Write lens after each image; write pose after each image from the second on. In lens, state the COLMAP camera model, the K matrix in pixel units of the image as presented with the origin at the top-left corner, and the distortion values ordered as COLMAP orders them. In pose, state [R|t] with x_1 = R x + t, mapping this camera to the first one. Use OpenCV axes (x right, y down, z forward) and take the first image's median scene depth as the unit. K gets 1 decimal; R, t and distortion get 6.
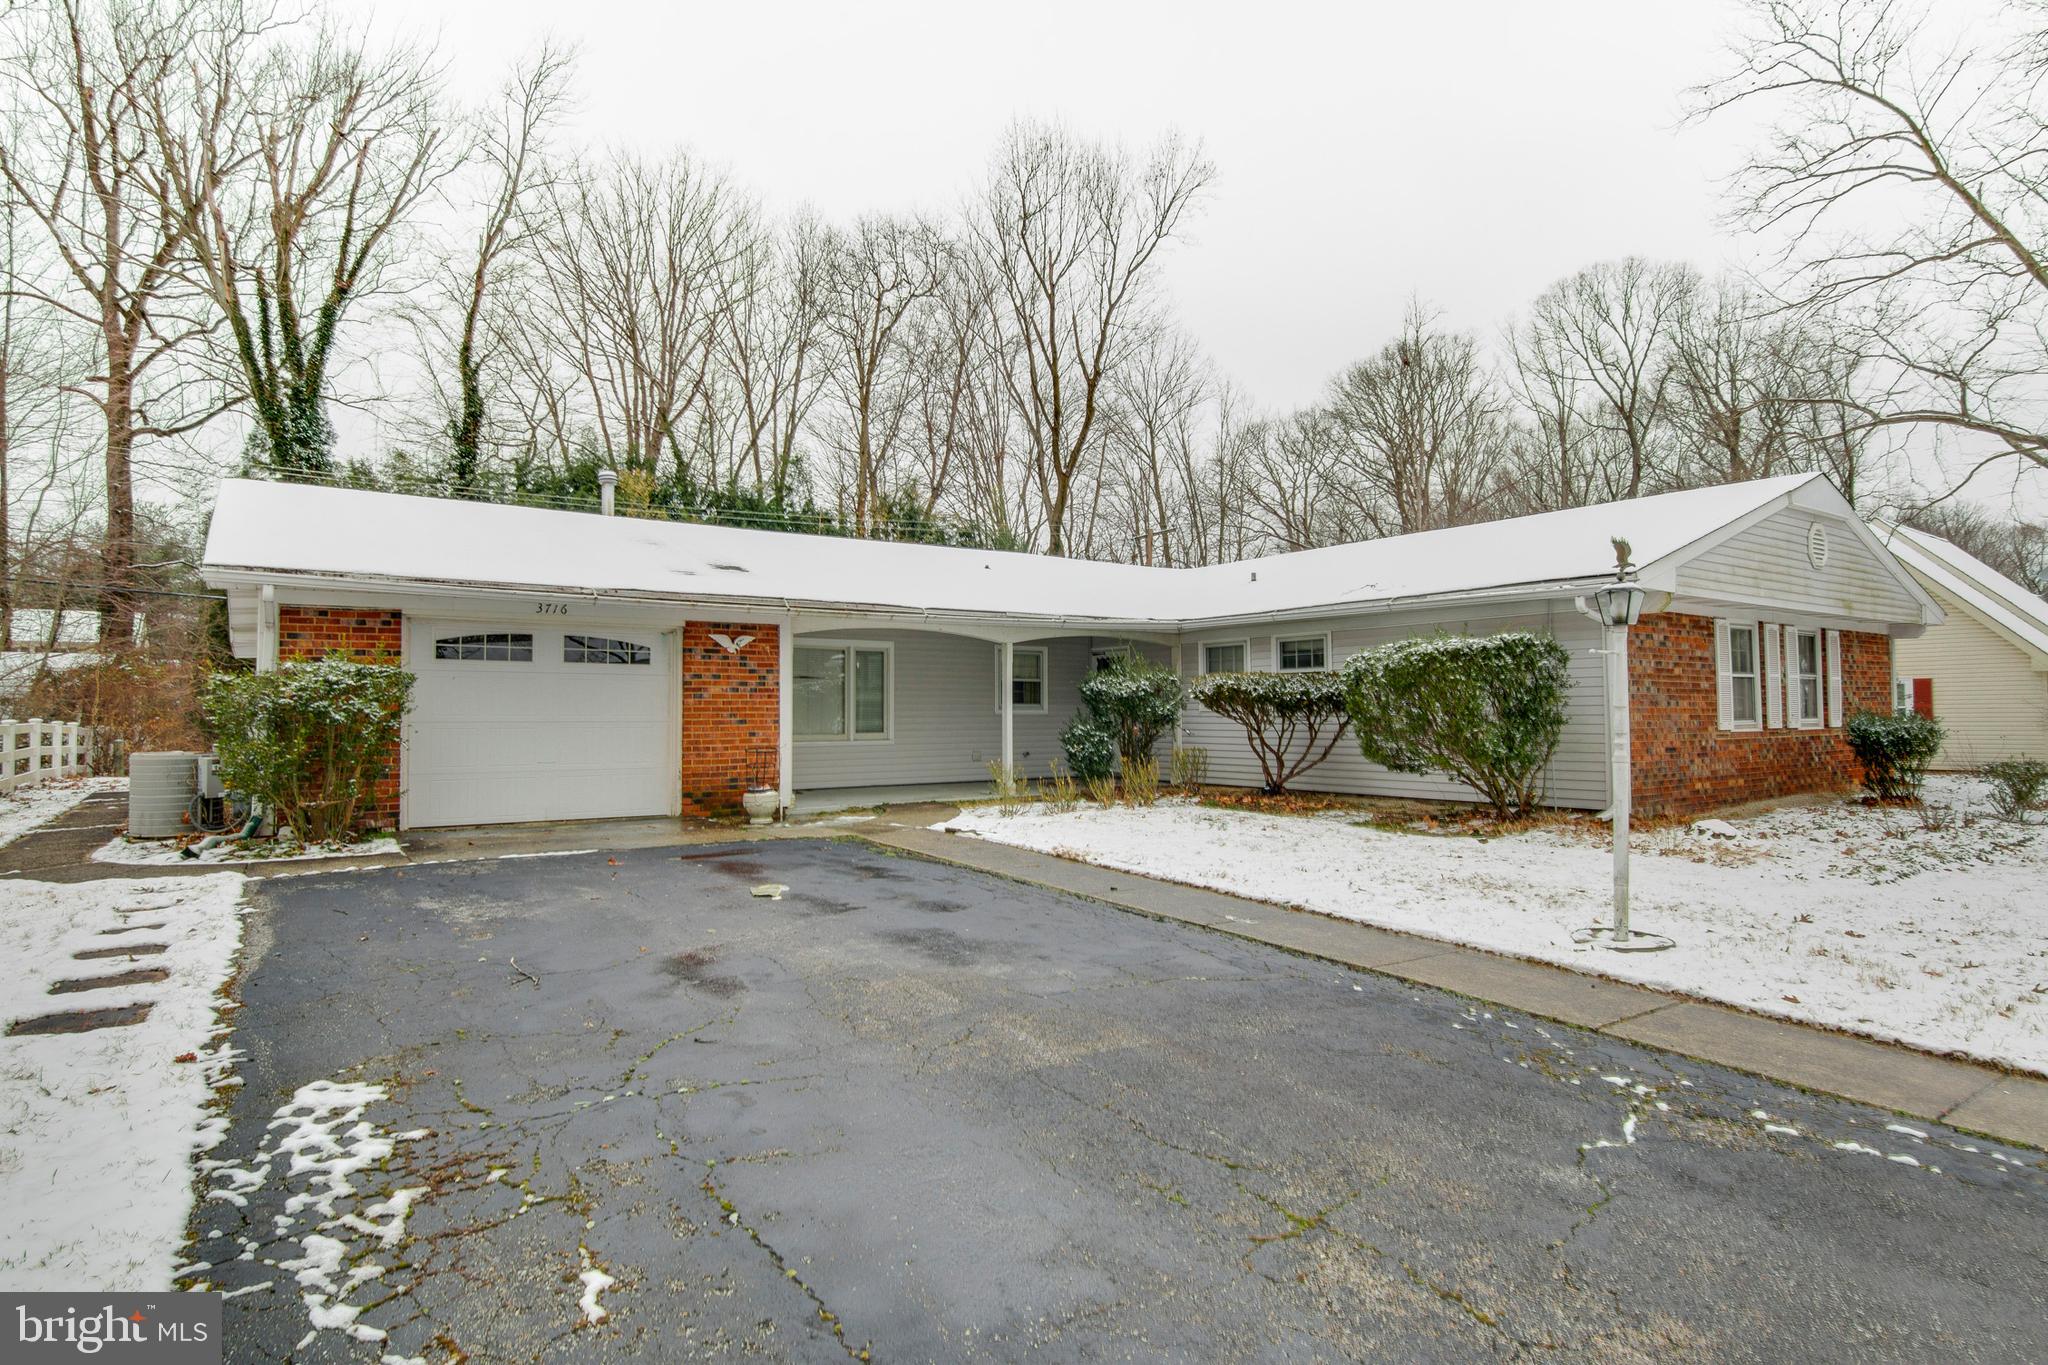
lens RADIAL K [[1091.2, 0, 967.4], [0, 1091.2, 673.5], [0, 0, 1]] dist [-0.001300, -0.016317]
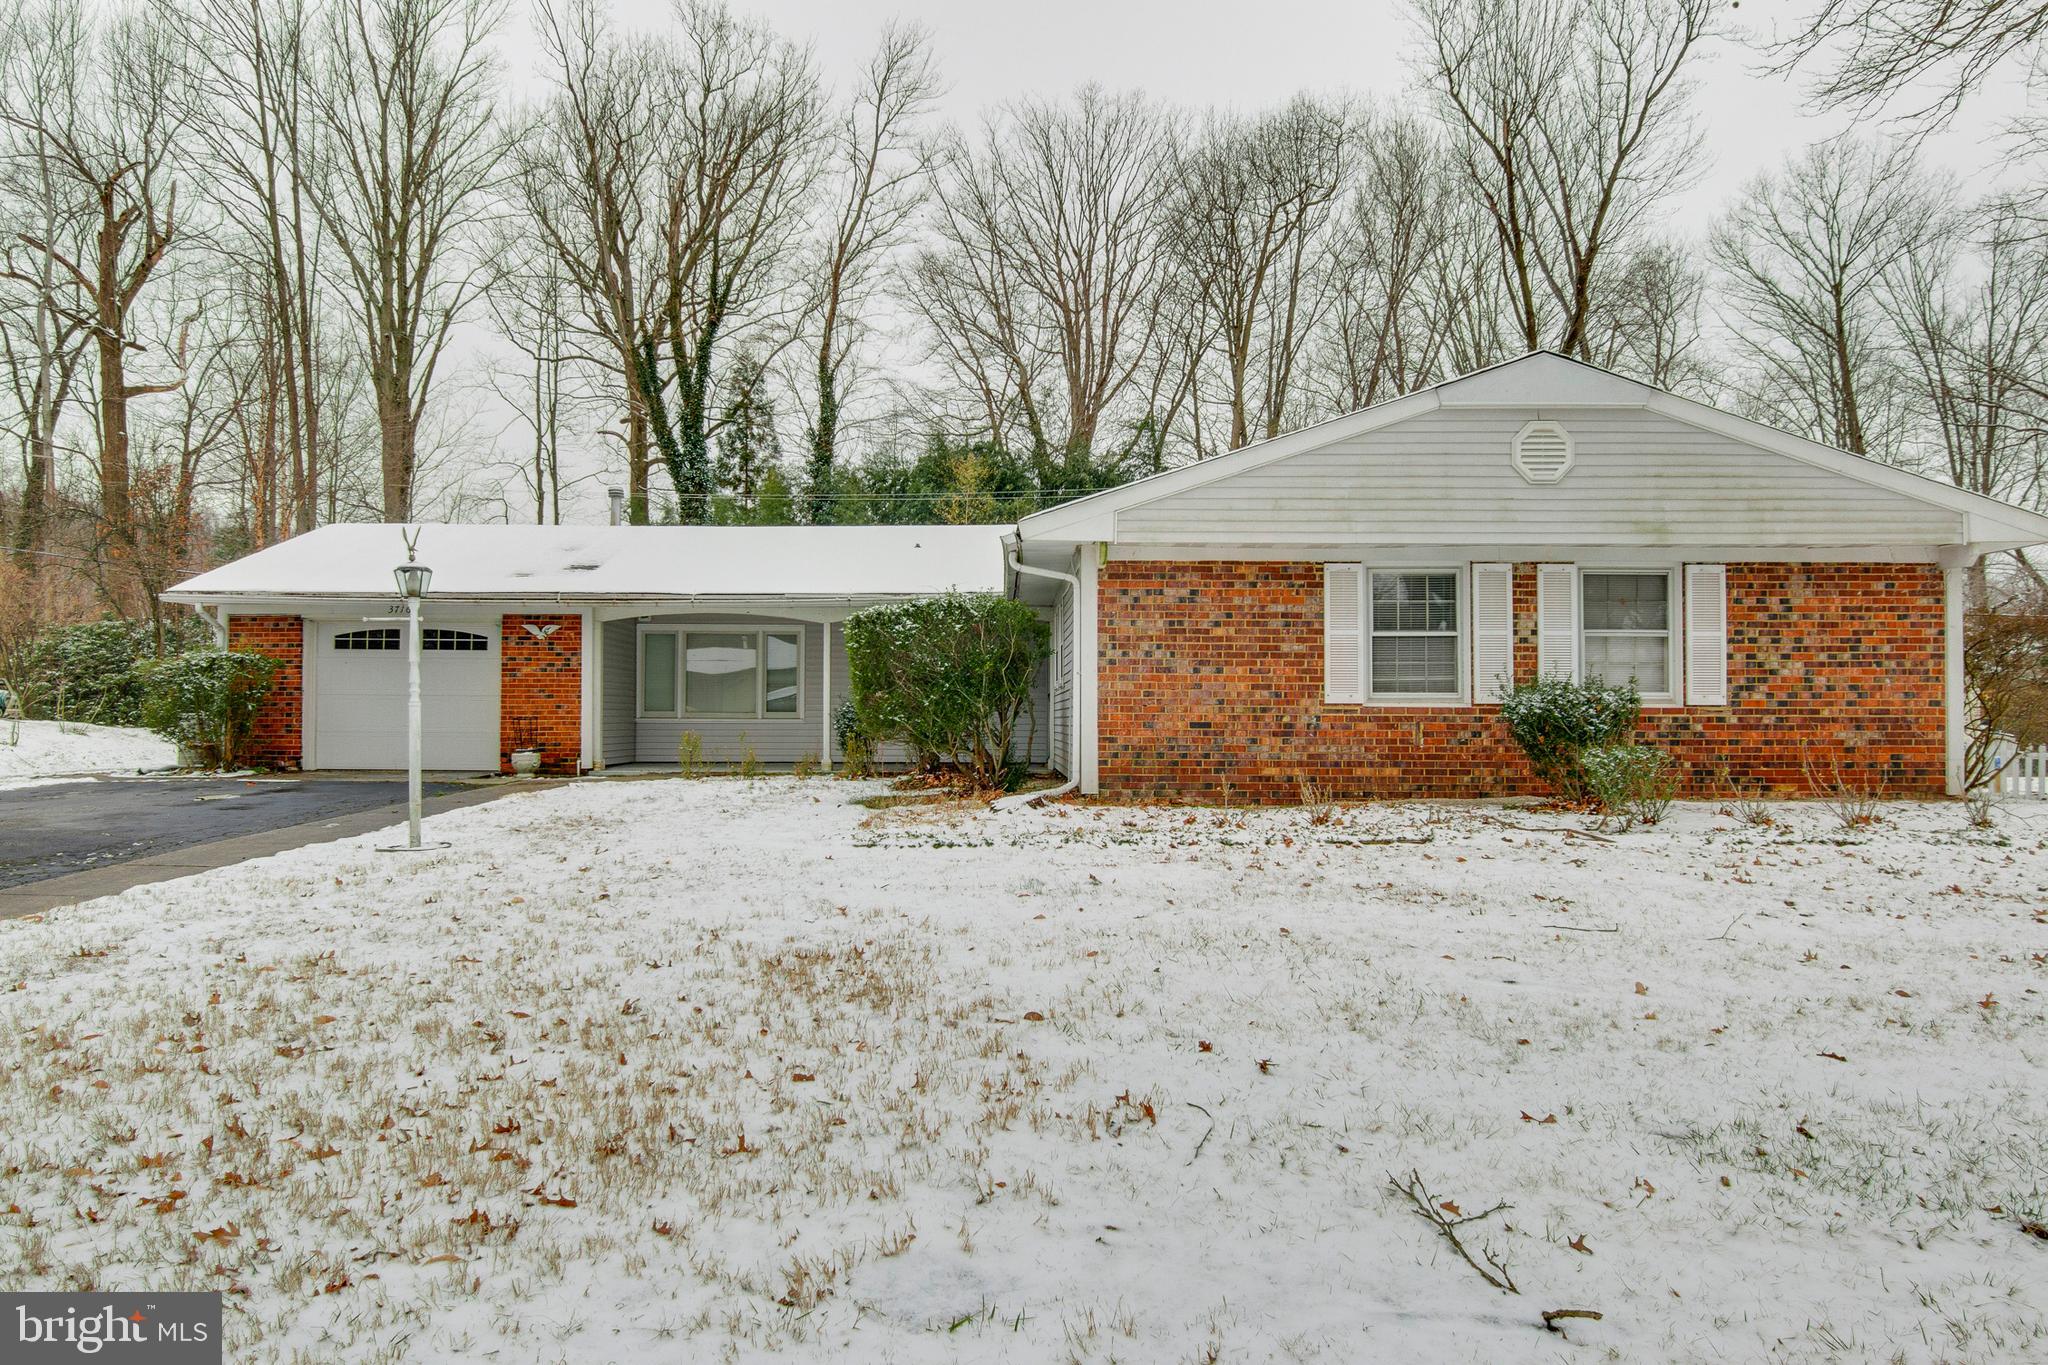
lens RADIAL K [[1311.6, 0, 947.3], [0, 1311.6, 686.9], [0, 0, 1]] dist [0.017513, -0.037106]
pose [[0.827876, -0.005848, -0.560881, 0.939507], [0.013336, 0.999868, 0.009260, 0.025407], [0.560753, -0.015146, 0.827845, 0.043051]]
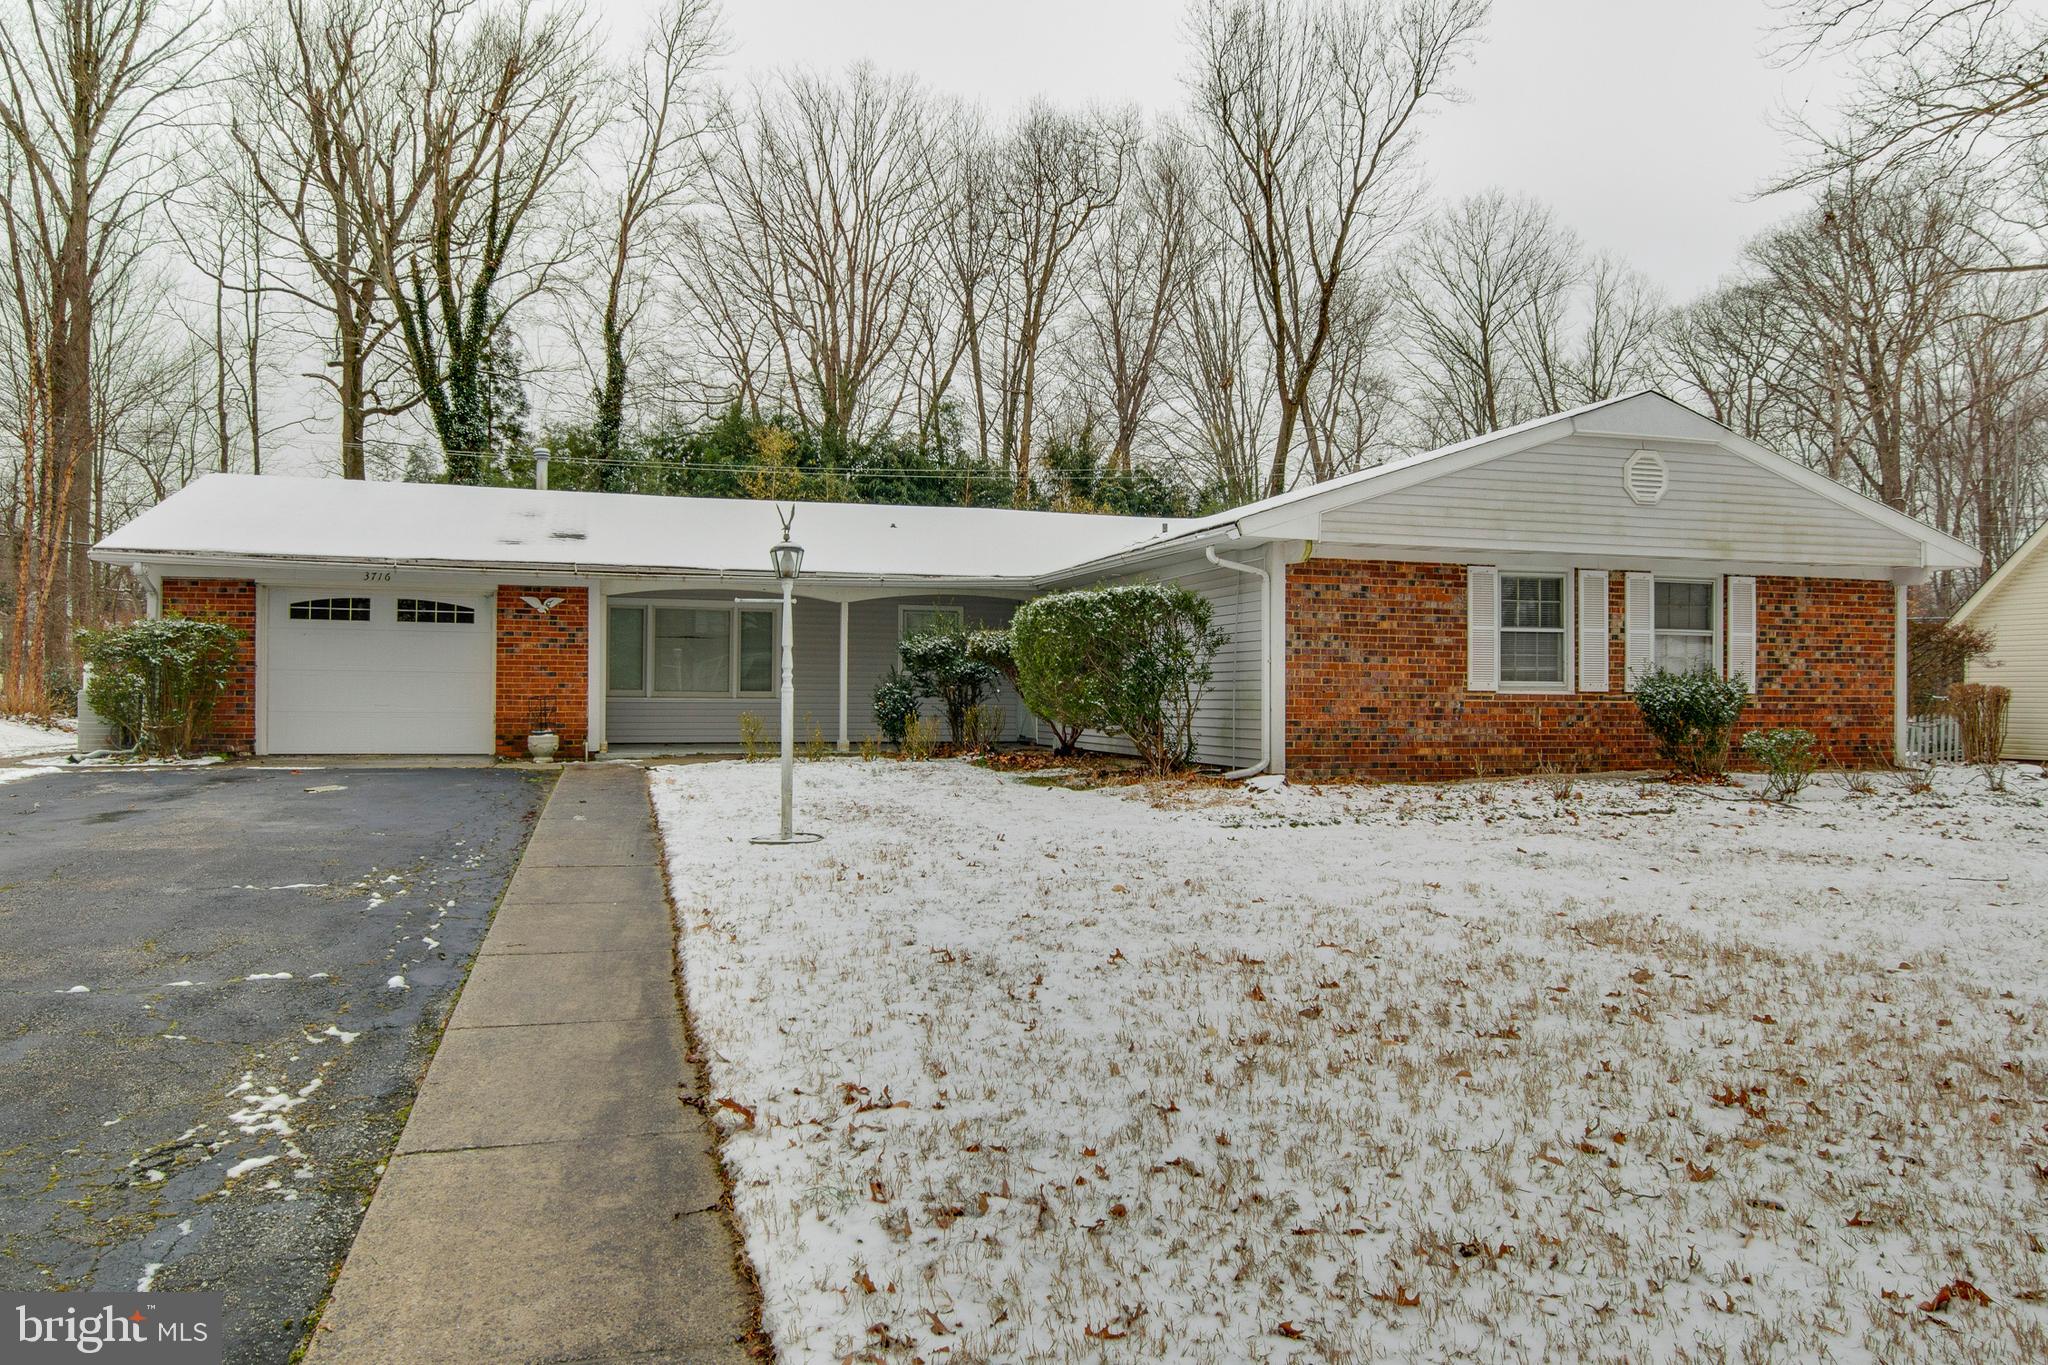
lens RADIAL K [[1311.6, 0, 947.3], [0, 1311.6, 686.9], [0, 0, 1]] dist [0.017513, -0.037106]
pose [[0.949252, 0.010332, -0.314346, 0.587200], [-0.000572, 0.999515, 0.031123, 0.014439], [0.314515, -0.029364, 0.948798, -0.153399]]
